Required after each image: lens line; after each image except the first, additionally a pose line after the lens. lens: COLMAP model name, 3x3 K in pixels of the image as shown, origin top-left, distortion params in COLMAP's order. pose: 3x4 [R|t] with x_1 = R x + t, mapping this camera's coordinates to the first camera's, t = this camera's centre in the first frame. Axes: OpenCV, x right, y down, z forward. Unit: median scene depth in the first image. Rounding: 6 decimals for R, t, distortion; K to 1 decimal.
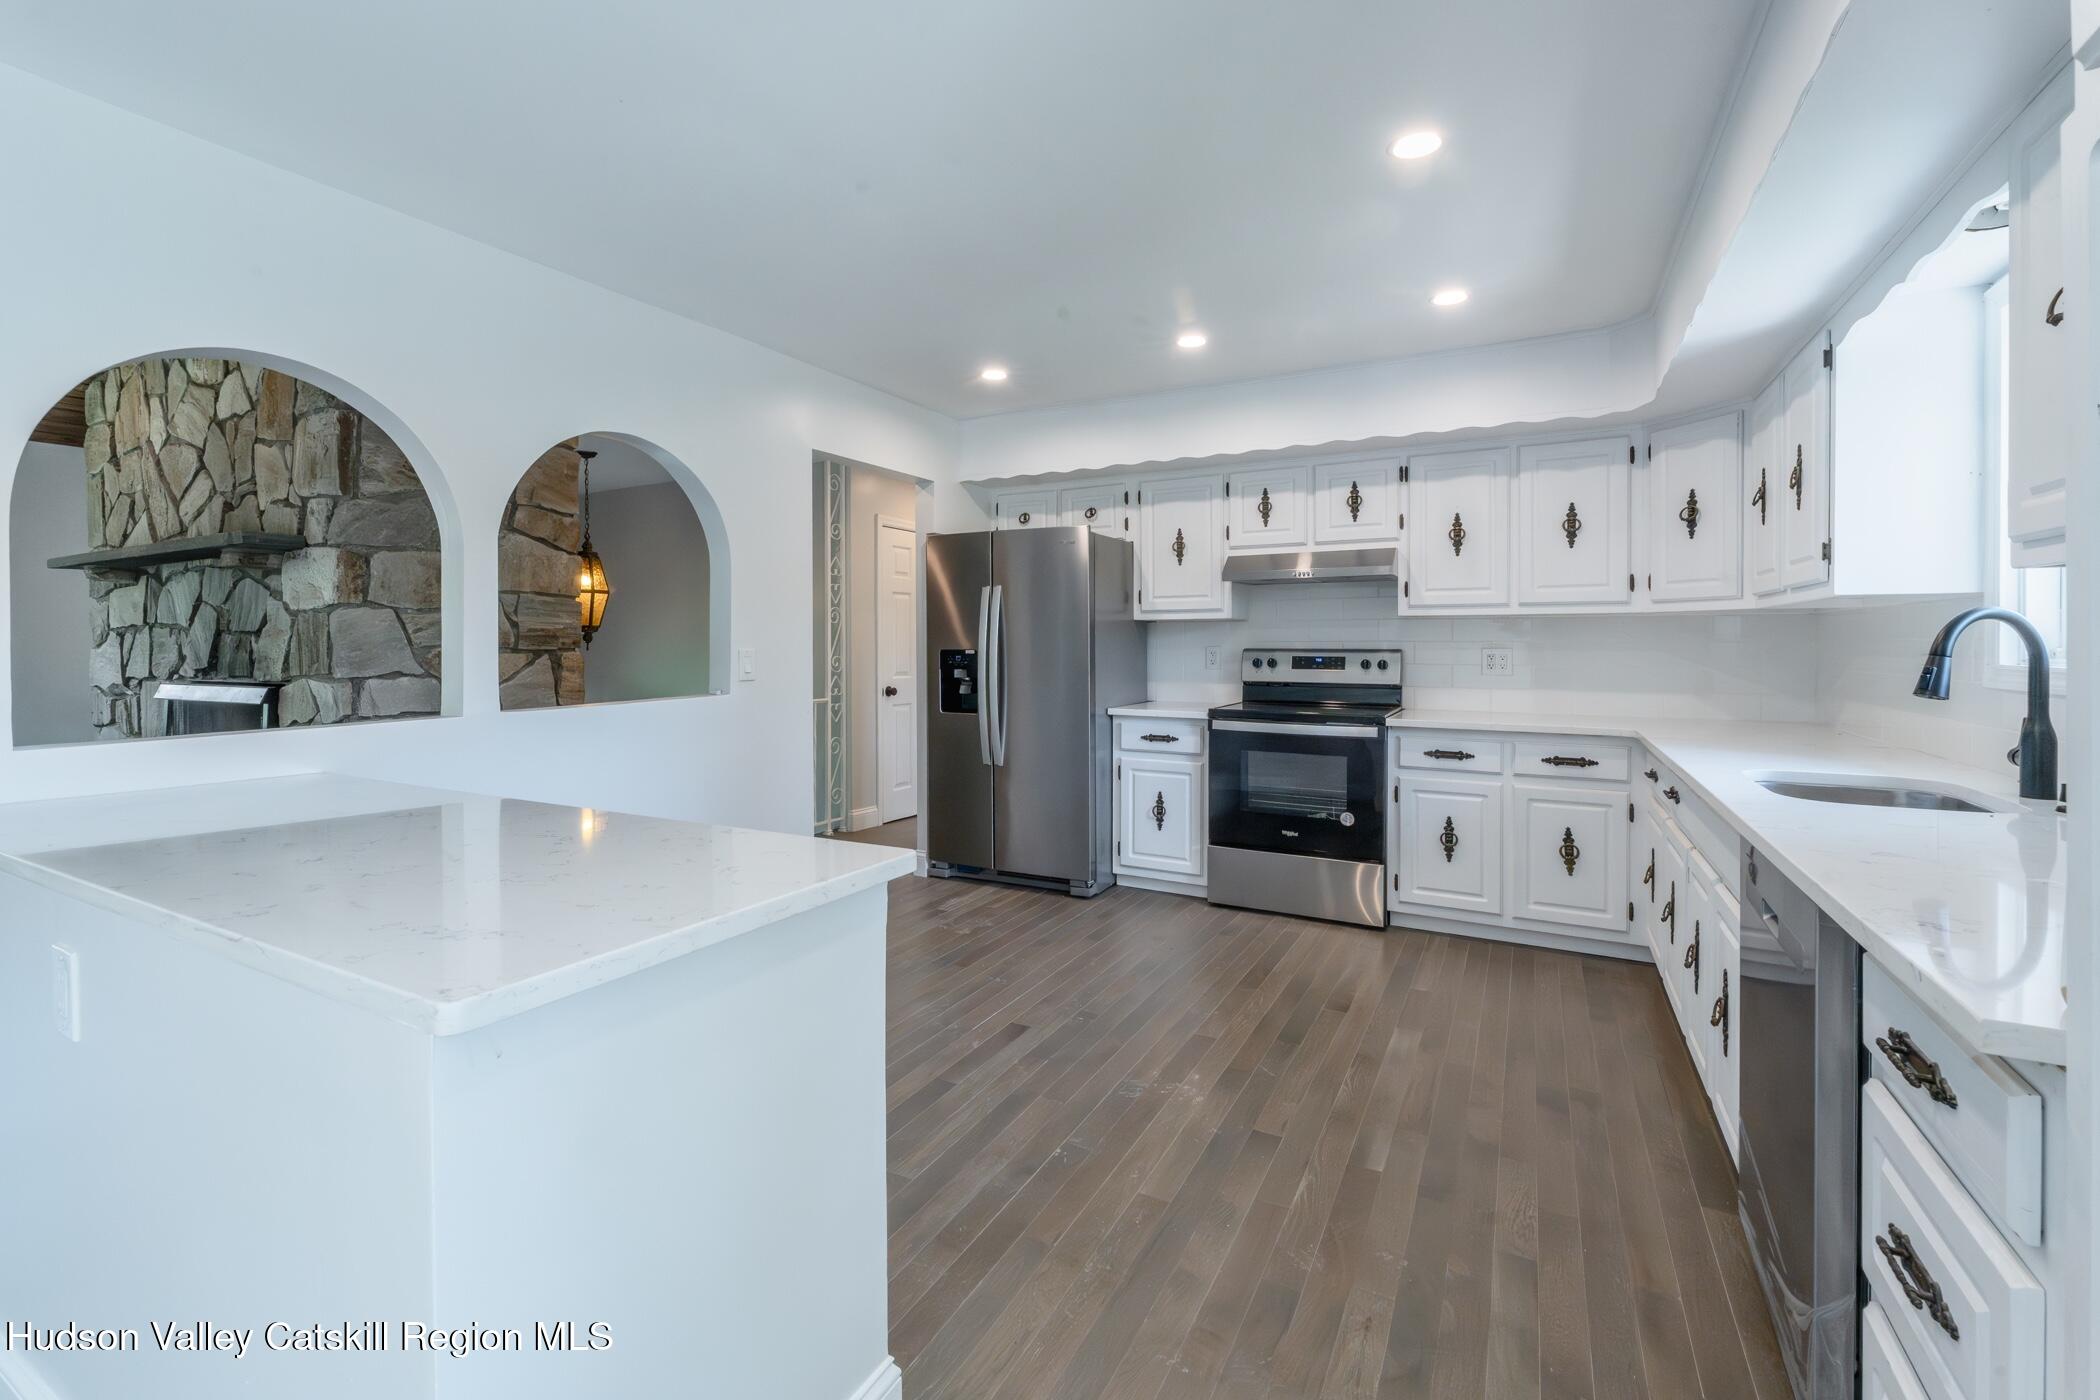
lens RADIAL K [[876.5, 0, 1050.4], [0, 876.5, 658.5], [0, 0, 1]] dist [0.002193, 0.000198]
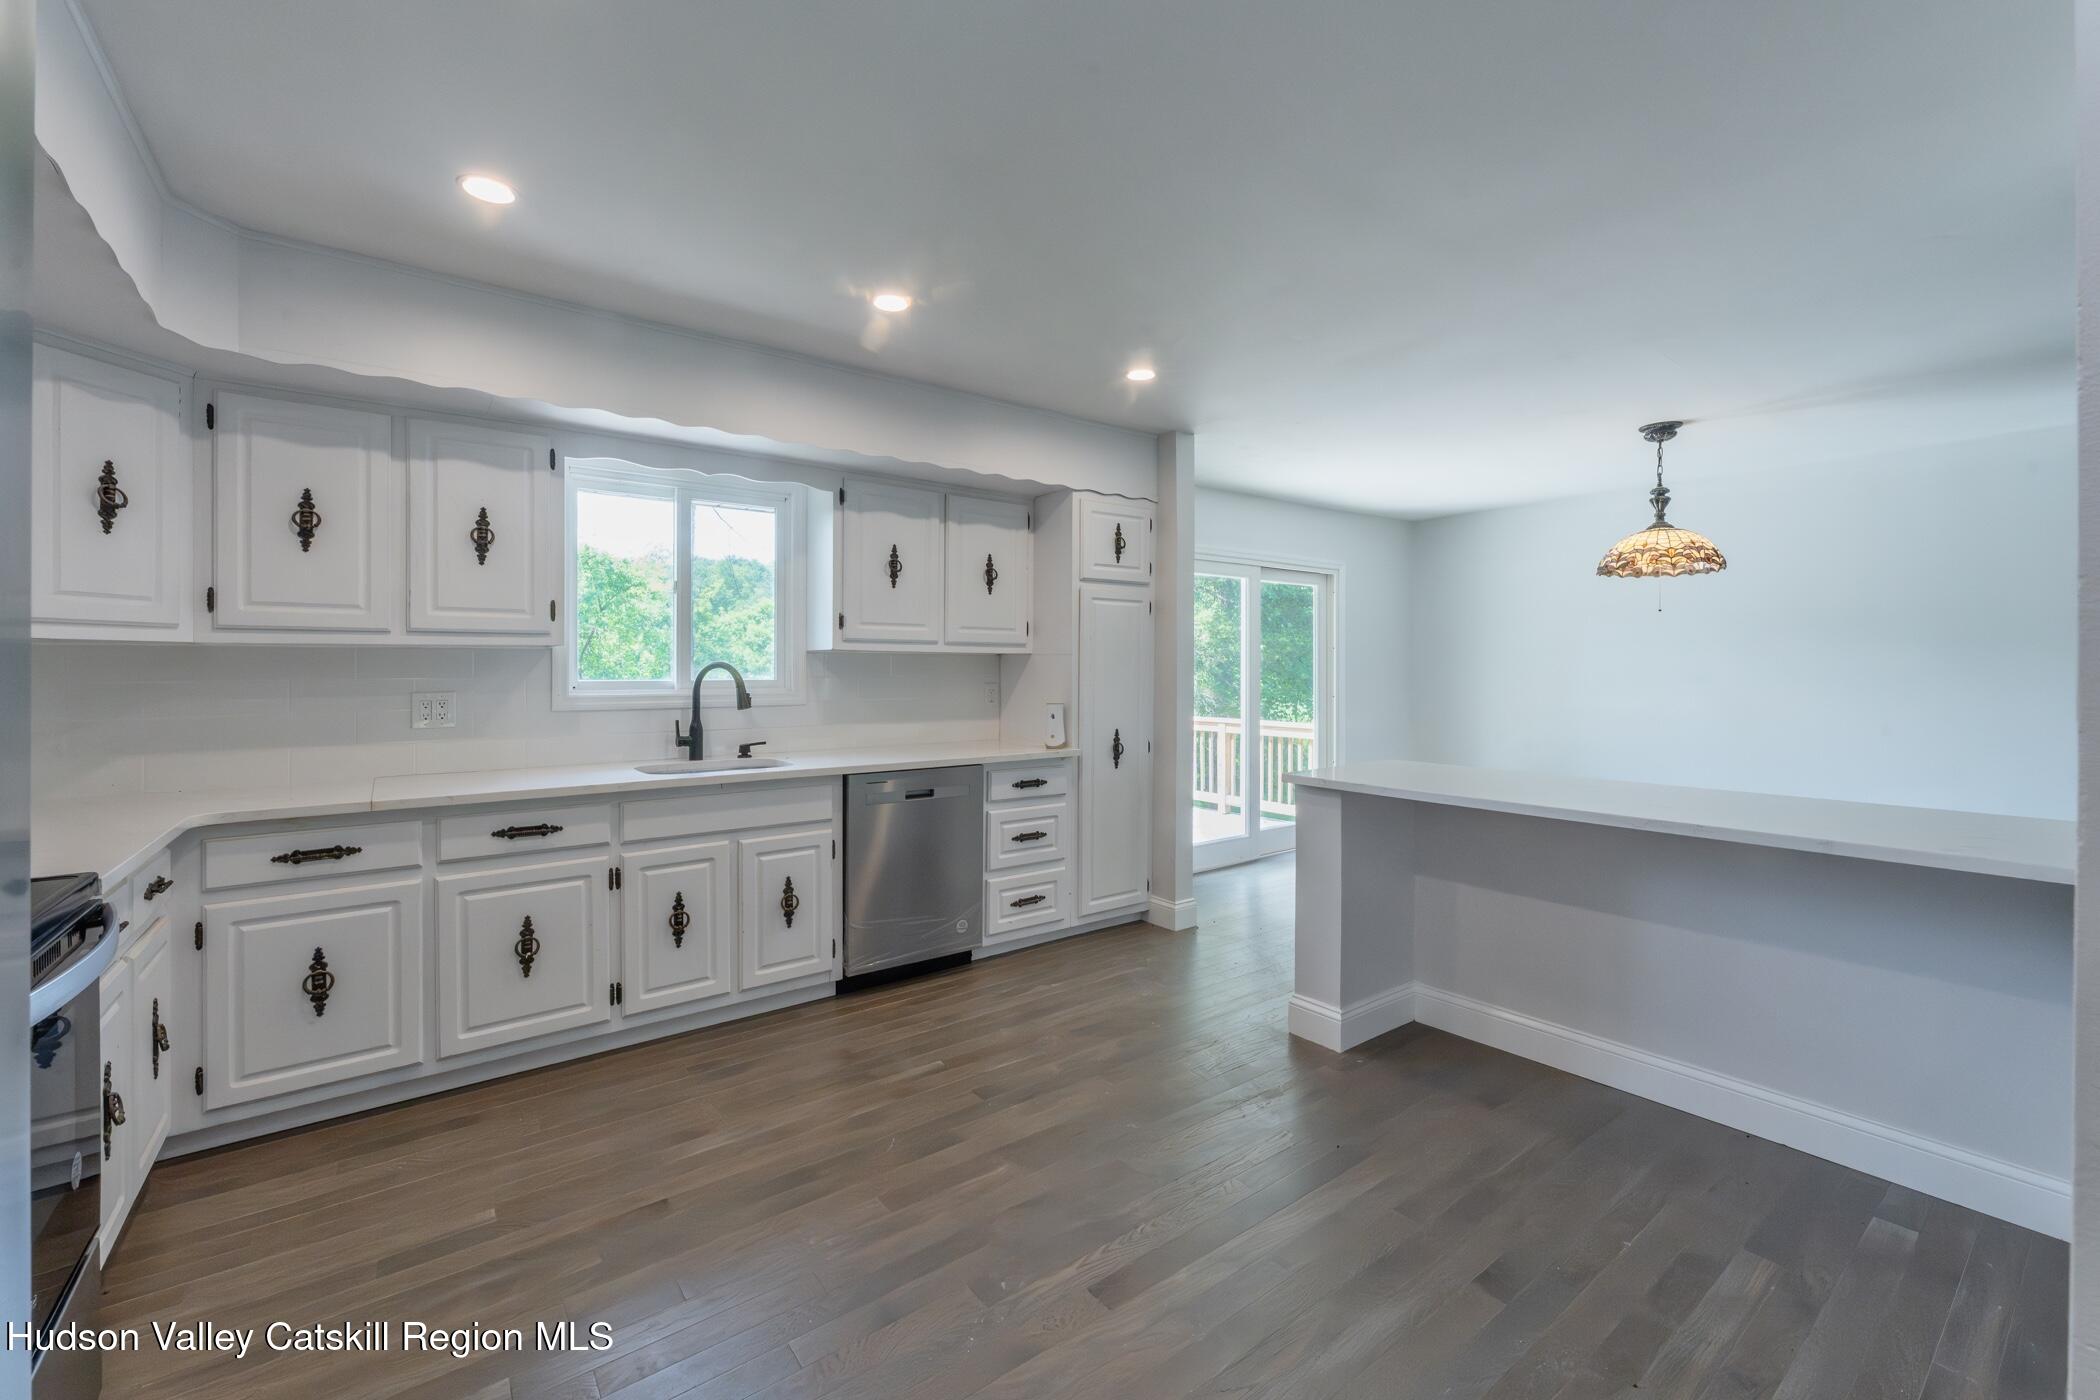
lens RADIAL K [[876.5, 0, 1050.4], [0, 876.5, 658.5], [0, 0, 1]] dist [0.002193, 0.000198]
pose [[-0.911907, 0.005034, 0.410366, -0.258692], [0.009358, 0.999920, 0.008531, -0.044494], [-0.410290, 0.011620, -0.911881, 1.600164]]
